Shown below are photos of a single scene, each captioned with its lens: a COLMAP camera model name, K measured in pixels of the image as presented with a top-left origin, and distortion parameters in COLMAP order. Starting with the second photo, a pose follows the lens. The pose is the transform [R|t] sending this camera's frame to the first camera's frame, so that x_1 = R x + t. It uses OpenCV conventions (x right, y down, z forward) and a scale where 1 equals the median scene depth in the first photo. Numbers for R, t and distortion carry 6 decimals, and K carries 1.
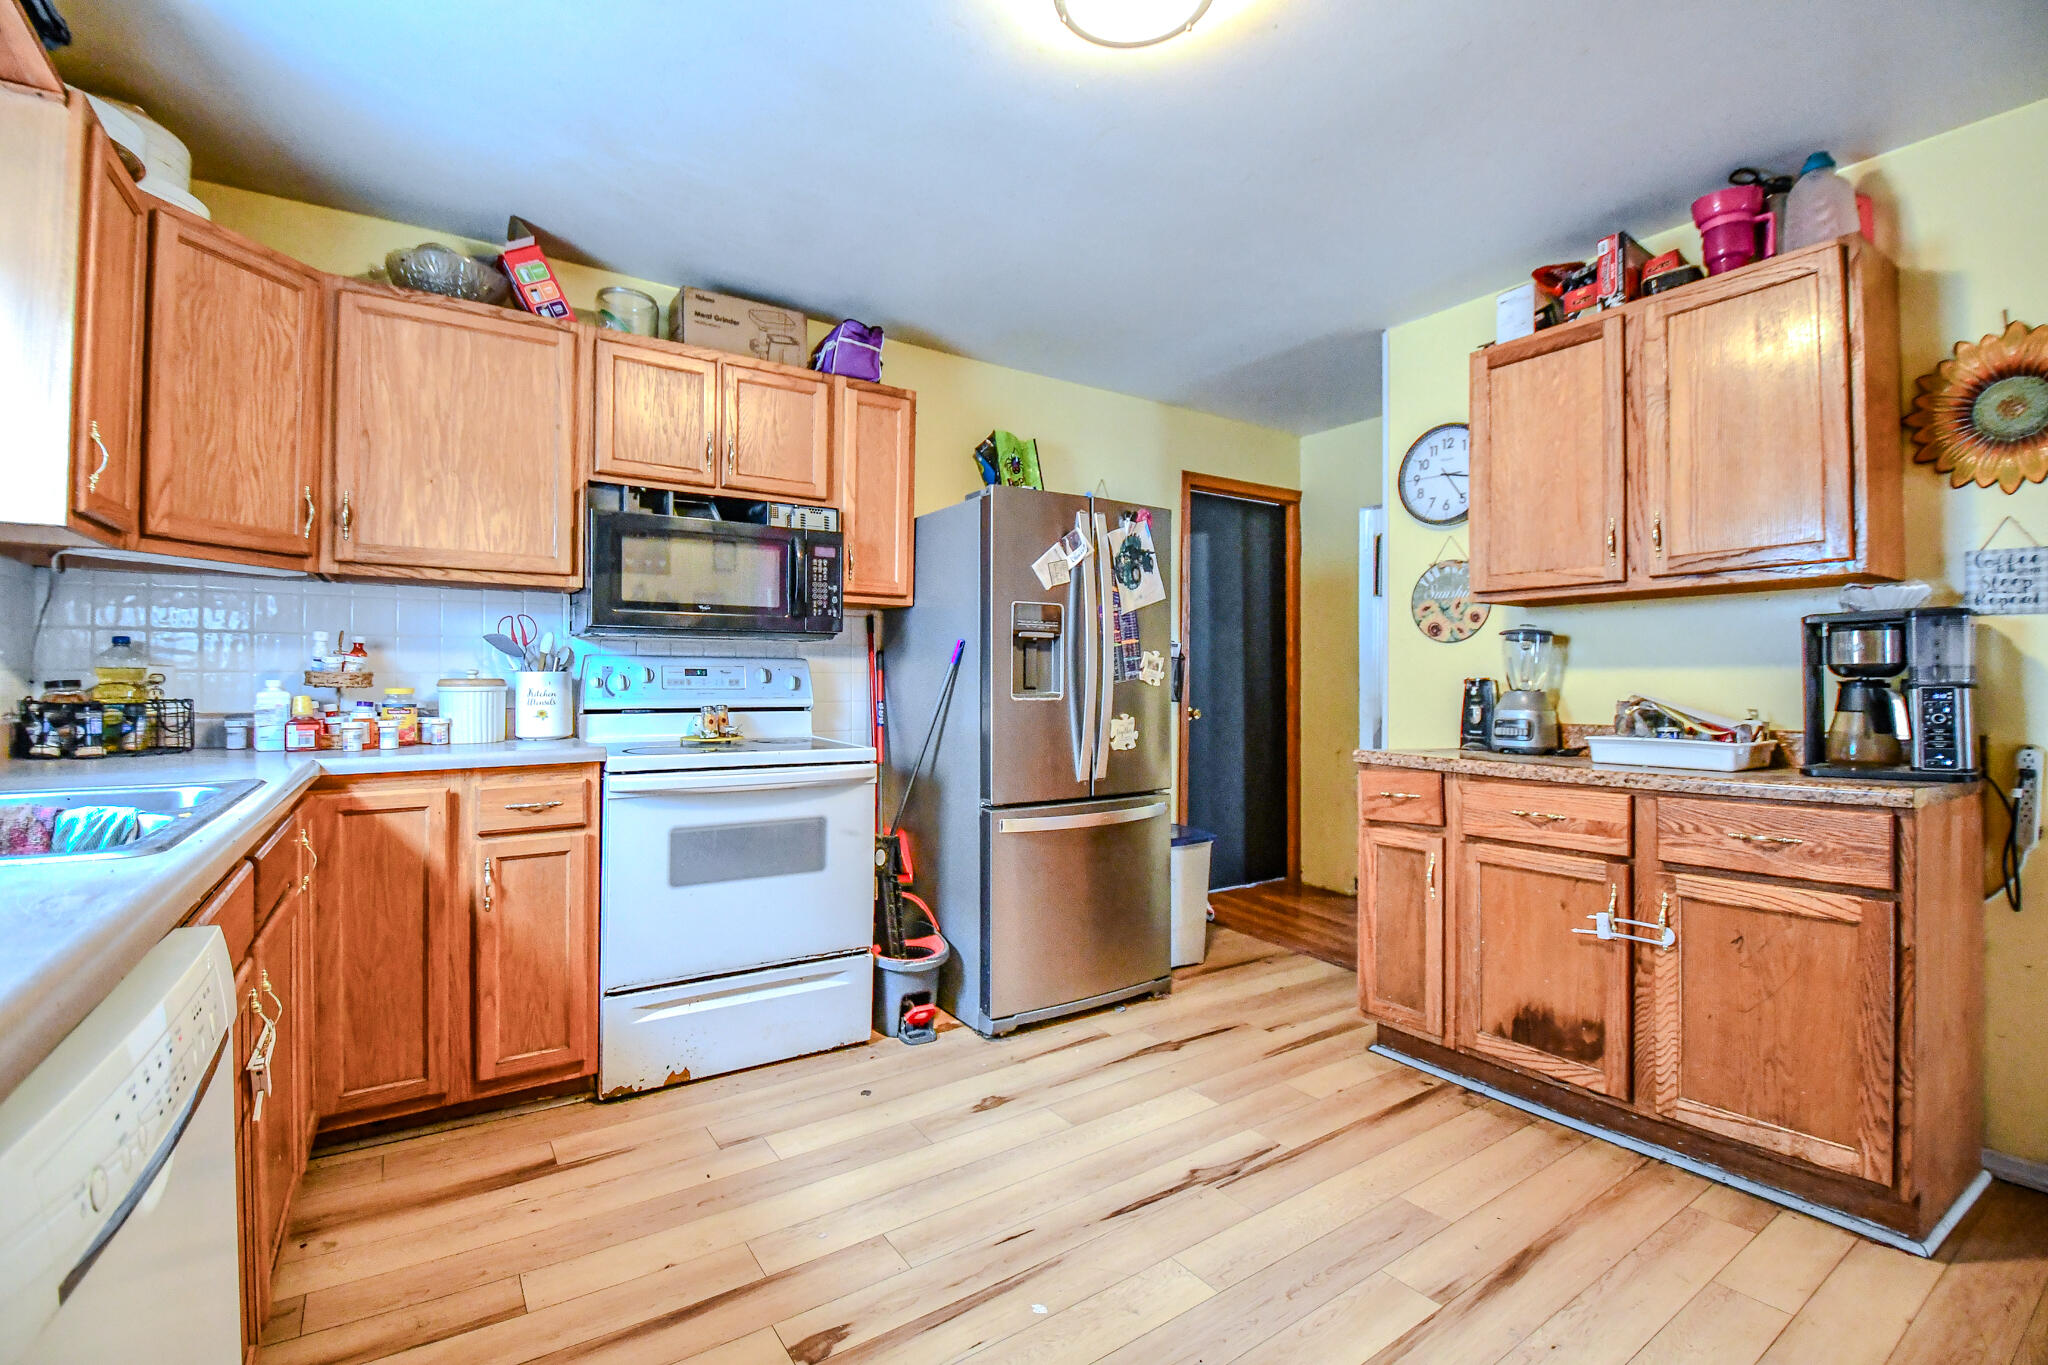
lens RADIAL K [[892.6, 0, 1015.8], [0, 892.6, 679.0], [0, 0, 1]] dist [-0.000020, -0.012069]
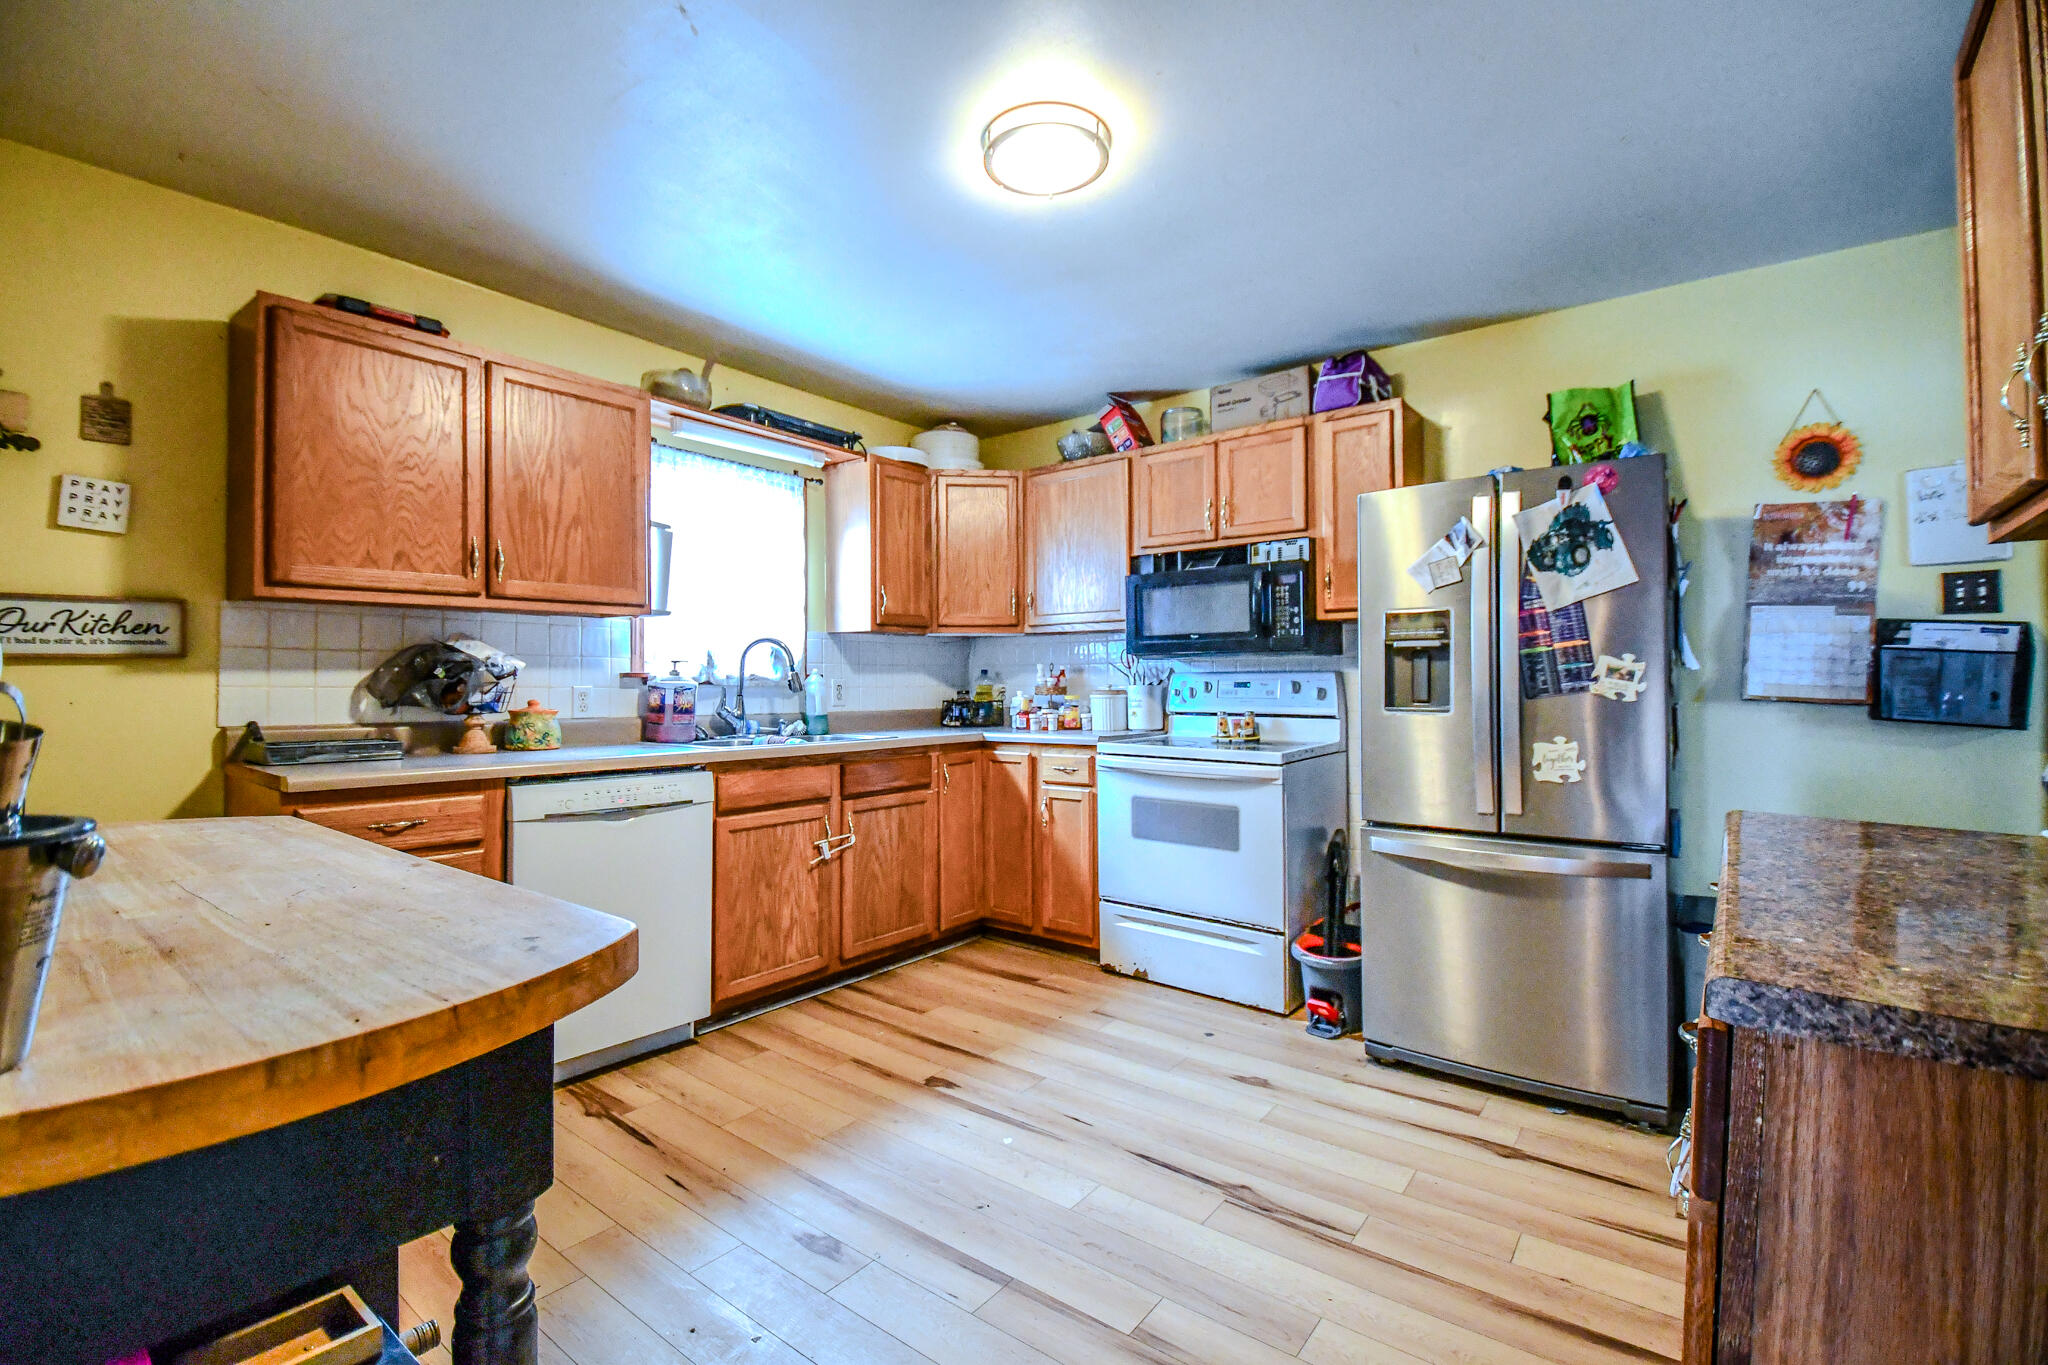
lens RADIAL K [[892.6, 0, 1009.7], [0, 892.6, 681.1], [0, 0, 1]] dist [-0.000020, -0.012069]
pose [[0.302276, -0.006929, -0.953195, 0.903565], [0.003947, 0.999974, -0.006017, -0.007975], [0.953212, -0.001944, 0.302295, 0.377334]]
